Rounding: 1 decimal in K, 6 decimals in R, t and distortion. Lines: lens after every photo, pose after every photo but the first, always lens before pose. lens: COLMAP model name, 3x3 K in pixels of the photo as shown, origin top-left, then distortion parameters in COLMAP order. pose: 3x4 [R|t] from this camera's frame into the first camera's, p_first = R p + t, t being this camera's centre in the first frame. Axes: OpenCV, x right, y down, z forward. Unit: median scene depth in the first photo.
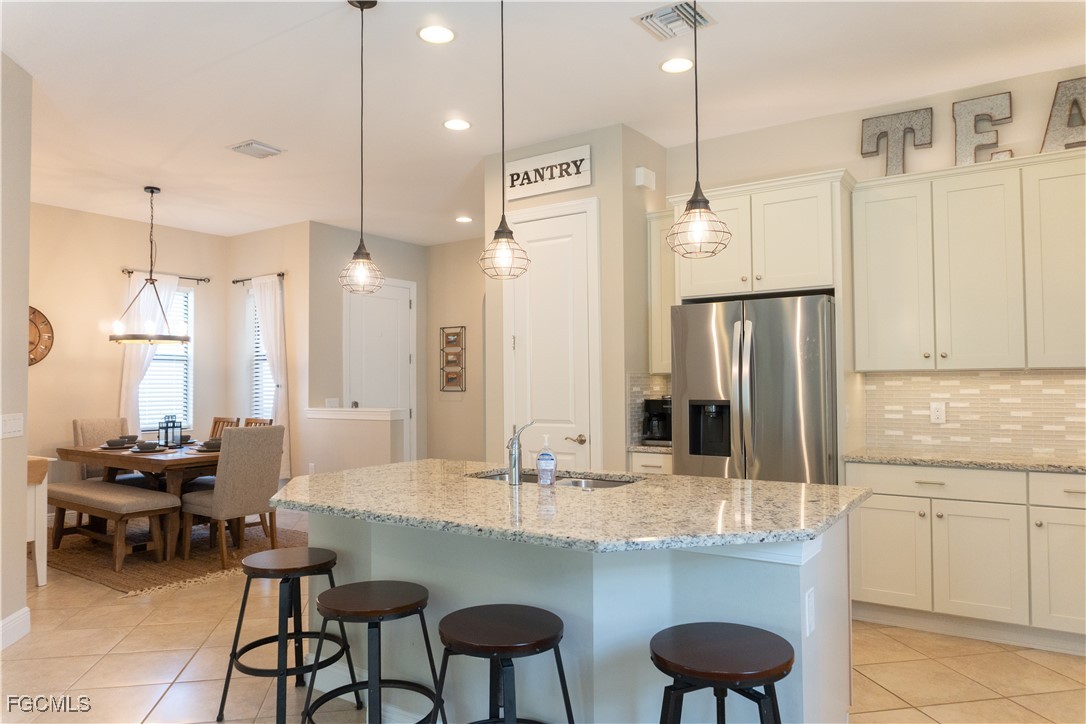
lens RADIAL K [[724.7, 0, 541.6], [0, 724.7, 363.4], [0, 0, 1]] dist [-0.011151, 0.000439]
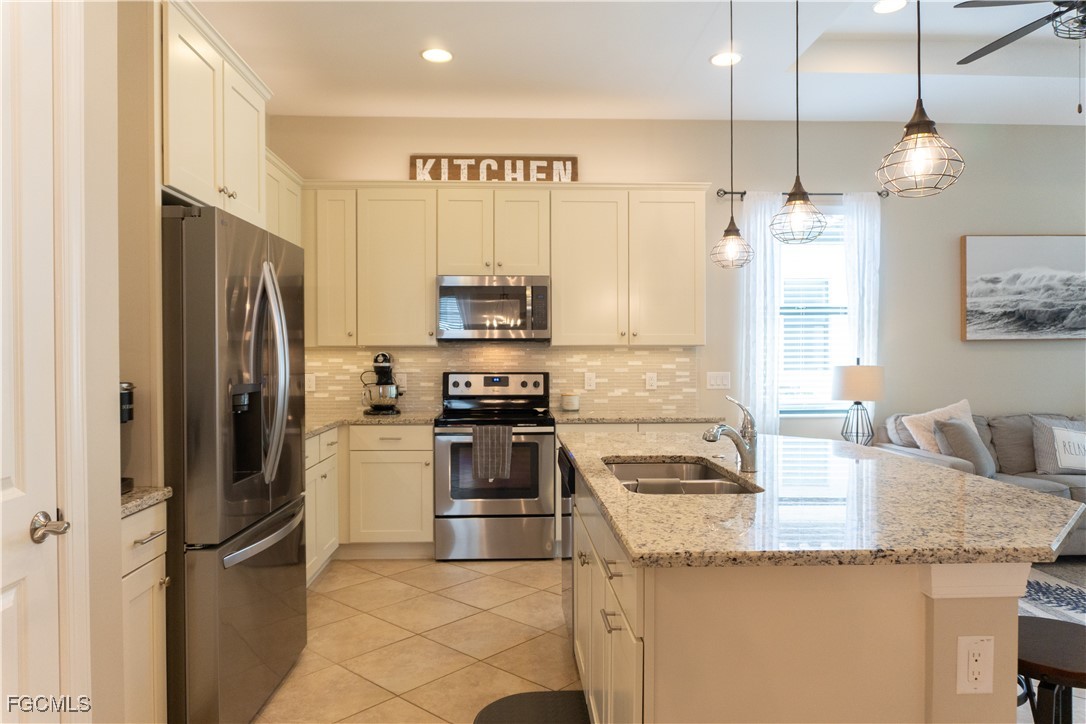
lens RADIAL K [[724.7, 0, 543.5], [0, 724.7, 360.1], [0, 0, 1]] dist [-0.011151, 0.000439]
pose [[-0.600012, 0.001279, 0.799990, -0.372477], [-0.015590, 0.999790, -0.013291, 0.032916], [-0.799839, -0.020446, -0.599867, 1.114374]]
